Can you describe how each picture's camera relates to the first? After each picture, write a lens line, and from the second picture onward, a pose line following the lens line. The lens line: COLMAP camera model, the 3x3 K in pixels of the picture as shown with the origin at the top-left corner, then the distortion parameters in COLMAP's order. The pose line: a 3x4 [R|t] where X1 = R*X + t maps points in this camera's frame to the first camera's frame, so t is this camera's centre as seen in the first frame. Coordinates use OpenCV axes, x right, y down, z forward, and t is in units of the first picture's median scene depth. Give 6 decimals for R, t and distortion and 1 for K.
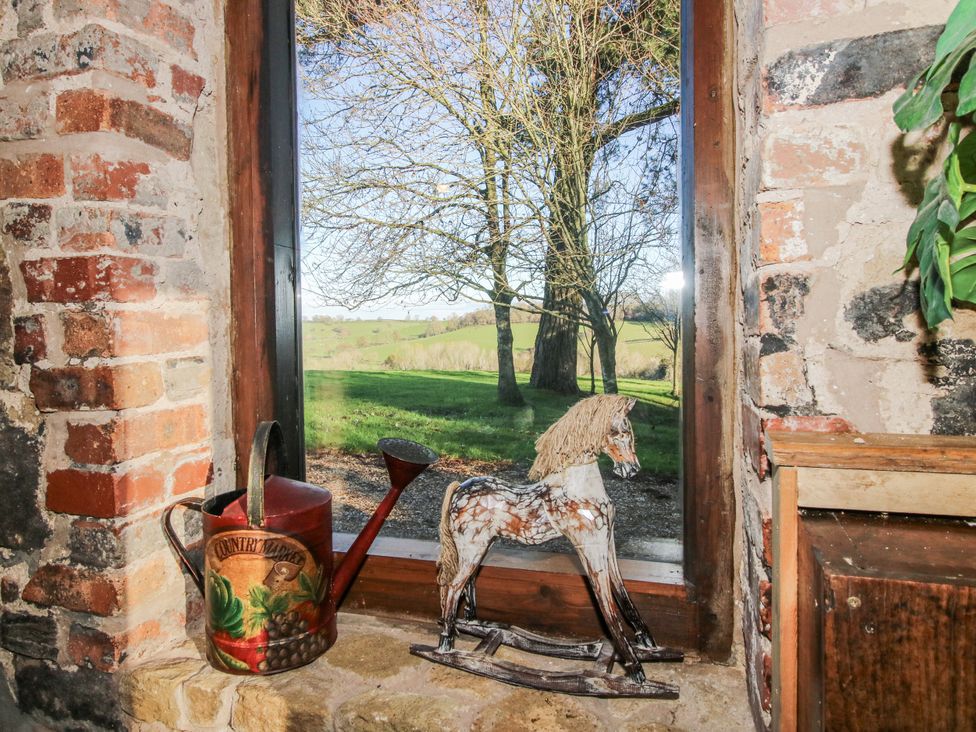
lens RADIAL K [[659.0, 0, 477.9], [0, 659.0, 366.0], [0, 0, 1]] dist [0.001670, -0.007022]
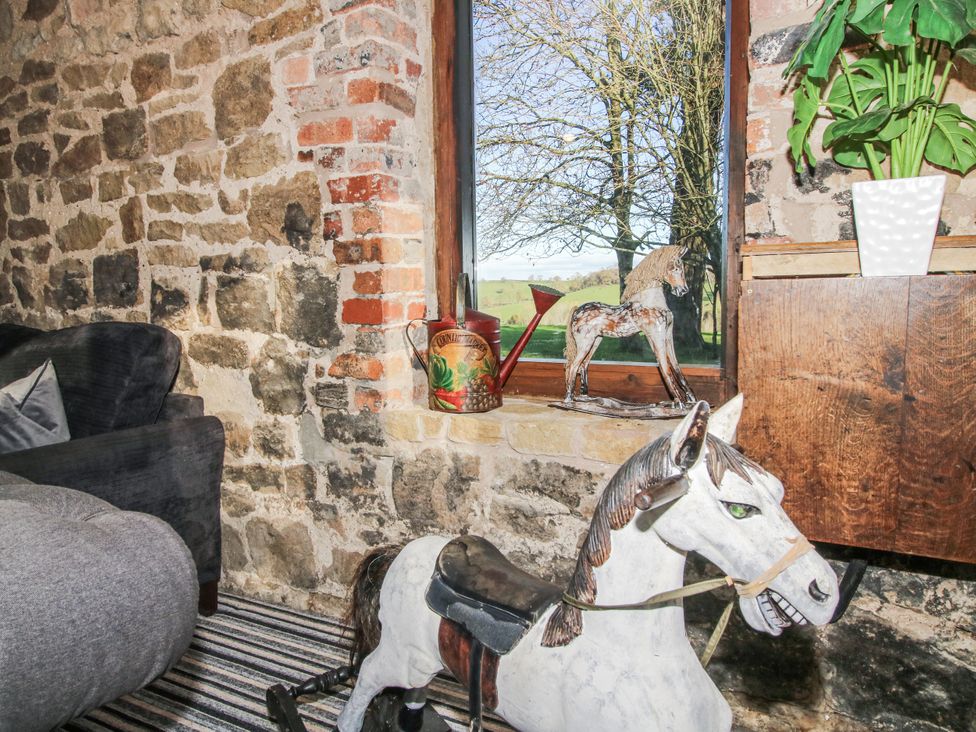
lens RADIAL K [[659.0, 0, 477.9], [0, 659.0, 366.0], [0, 0, 1]] dist [0.001670, -0.007022]
pose [[0.982810, 0.013819, -0.184101, 0.031004], [-0.002857, 0.998214, 0.059679, 0.226387], [0.184597, -0.058128, 0.981094, -0.673579]]
